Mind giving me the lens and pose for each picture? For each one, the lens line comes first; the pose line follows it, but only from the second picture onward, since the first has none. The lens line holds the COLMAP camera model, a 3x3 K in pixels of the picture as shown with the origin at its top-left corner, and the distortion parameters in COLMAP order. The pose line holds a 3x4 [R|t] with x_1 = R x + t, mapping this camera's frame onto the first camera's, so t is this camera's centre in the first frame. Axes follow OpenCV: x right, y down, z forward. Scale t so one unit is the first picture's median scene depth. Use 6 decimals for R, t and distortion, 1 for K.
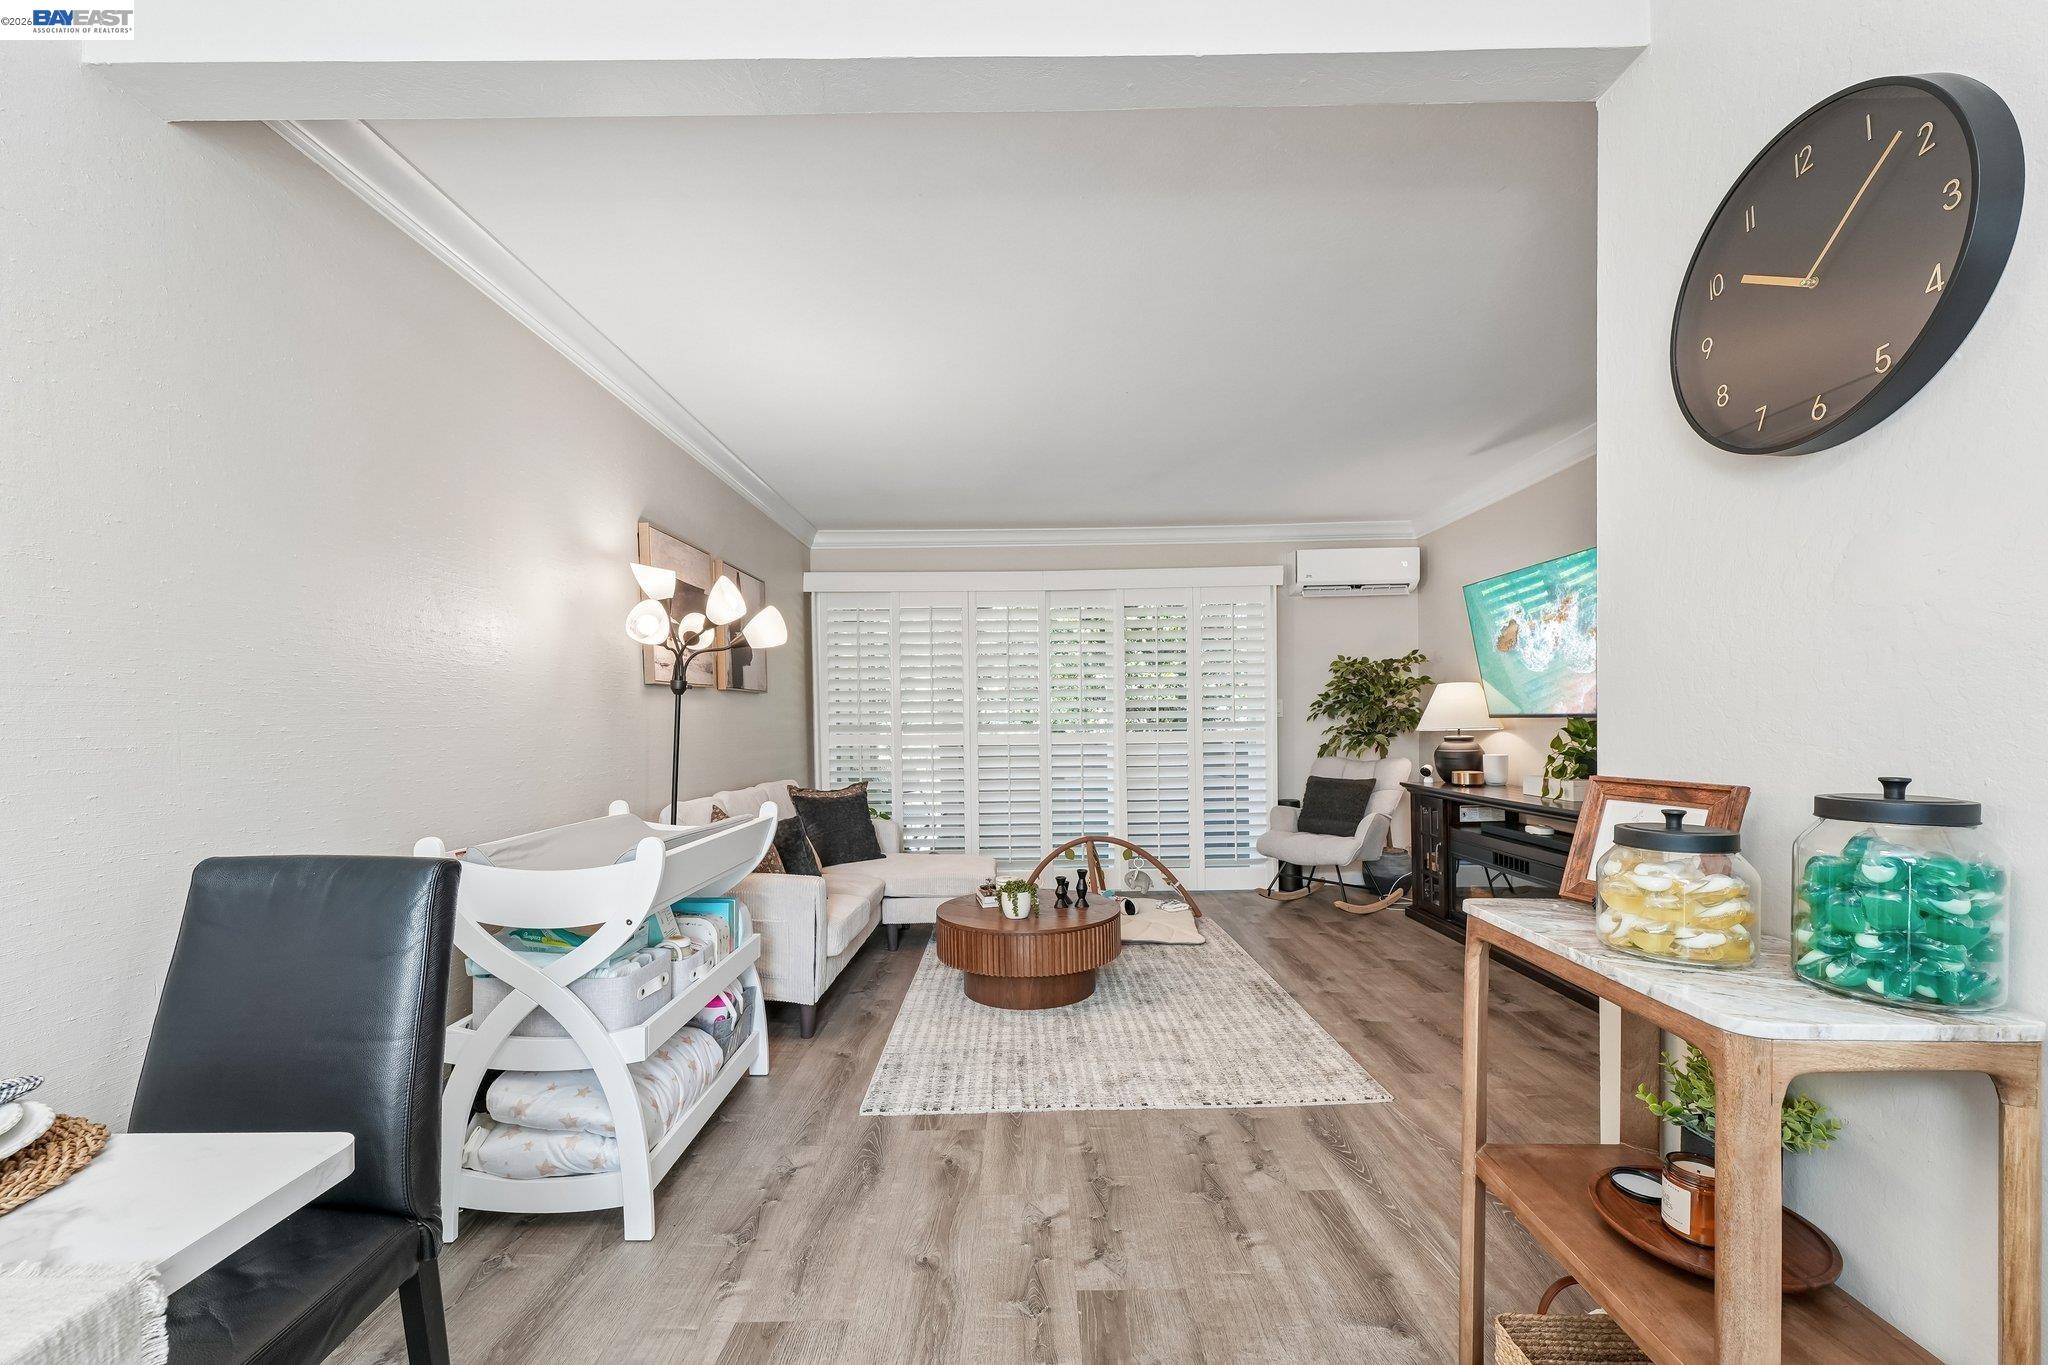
lens RADIAL K [[814.4, 0, 1027.0], [0, 814.4, 725.6], [0, 0, 1]] dist [0.012807, -0.004967]
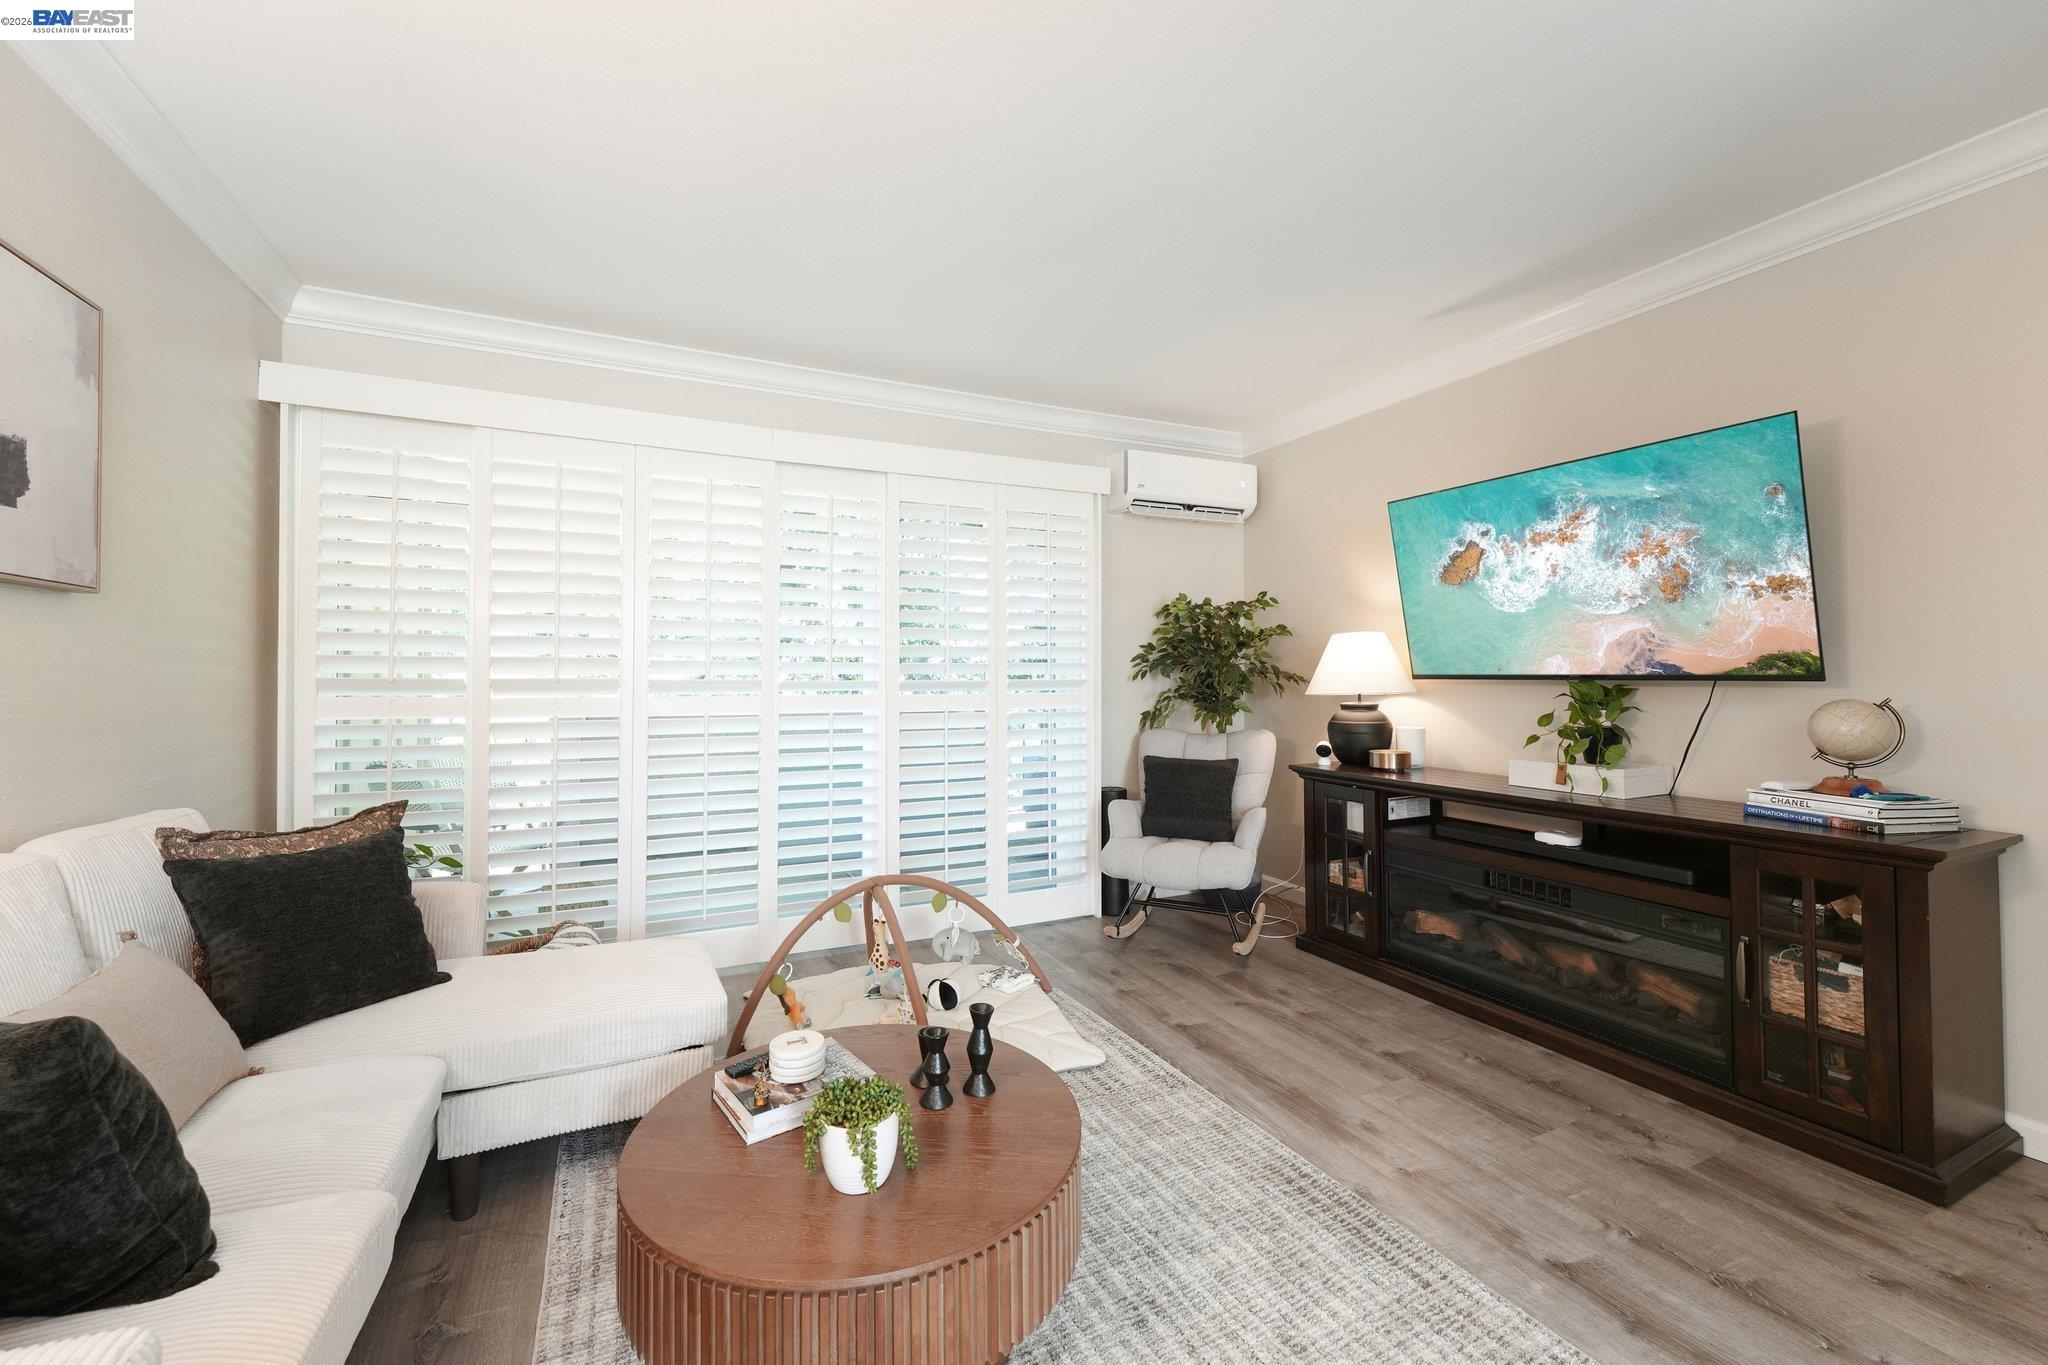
lens RADIAL K [[814.4, 0, 1014.3], [0, 814.4, 658.5], [0, 0, 1]] dist [0.012807, -0.004967]
pose [[0.901040, 0.024659, 0.433035, -0.121070], [-0.011823, 0.999408, -0.032312, 0.000580], [-0.433576, 0.023994, 0.900798, 0.628188]]
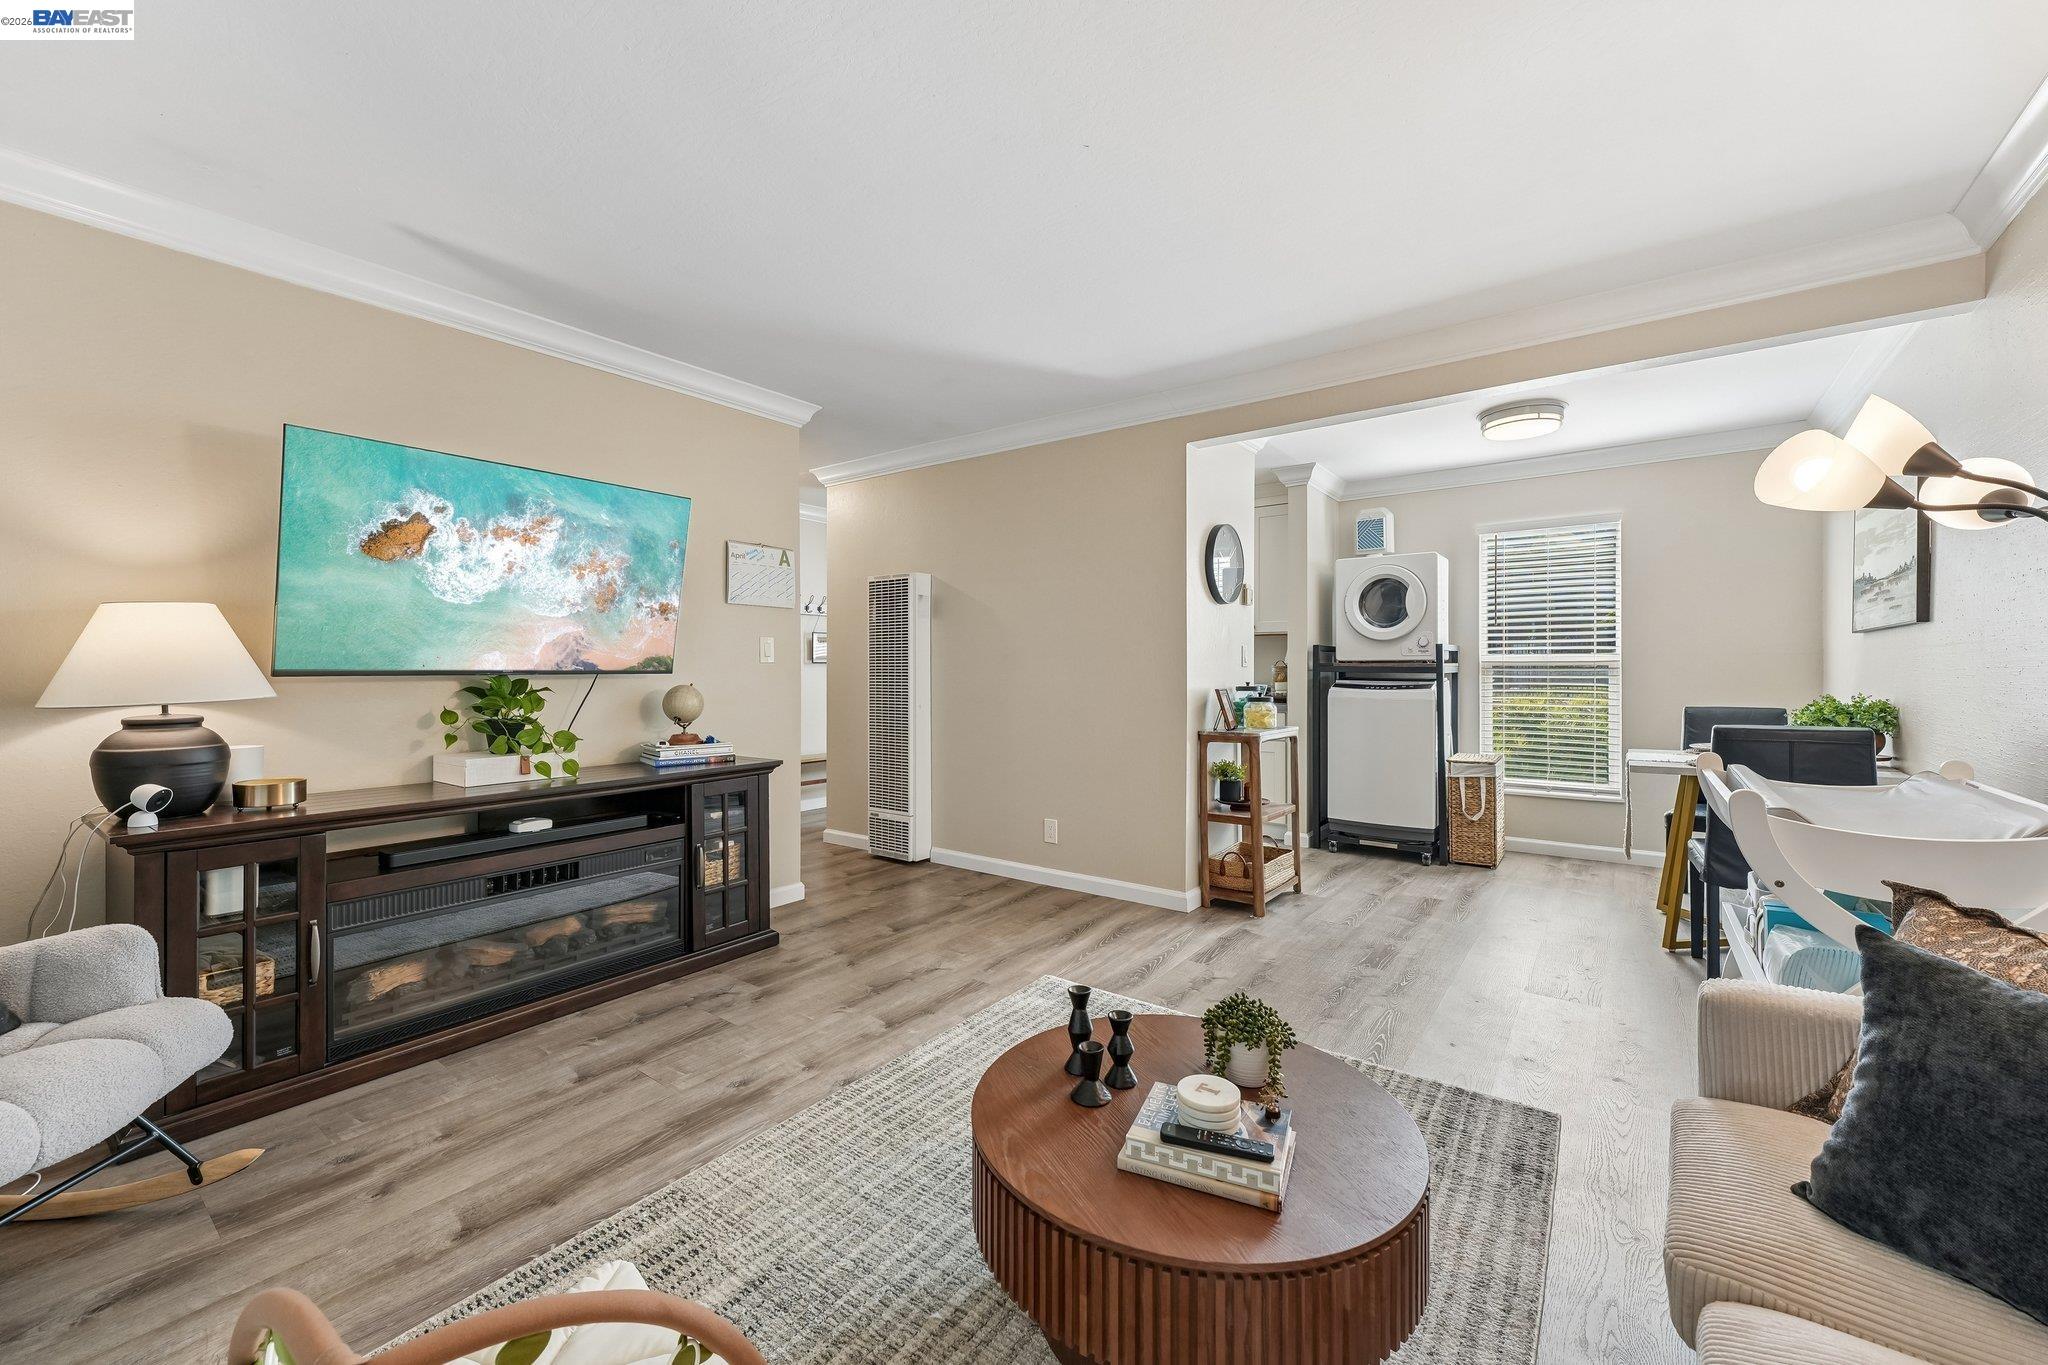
lens RADIAL K [[814.4, 0, 1019.4], [0, 814.4, 667.5], [0, 0, 1]] dist [0.012807, -0.004967]
pose [[-0.805006, 0.015786, 0.593057, -0.194771], [0.015814, 0.999862, -0.005148, -0.005252], [-0.593056, 0.005234, -0.805144, 1.493146]]
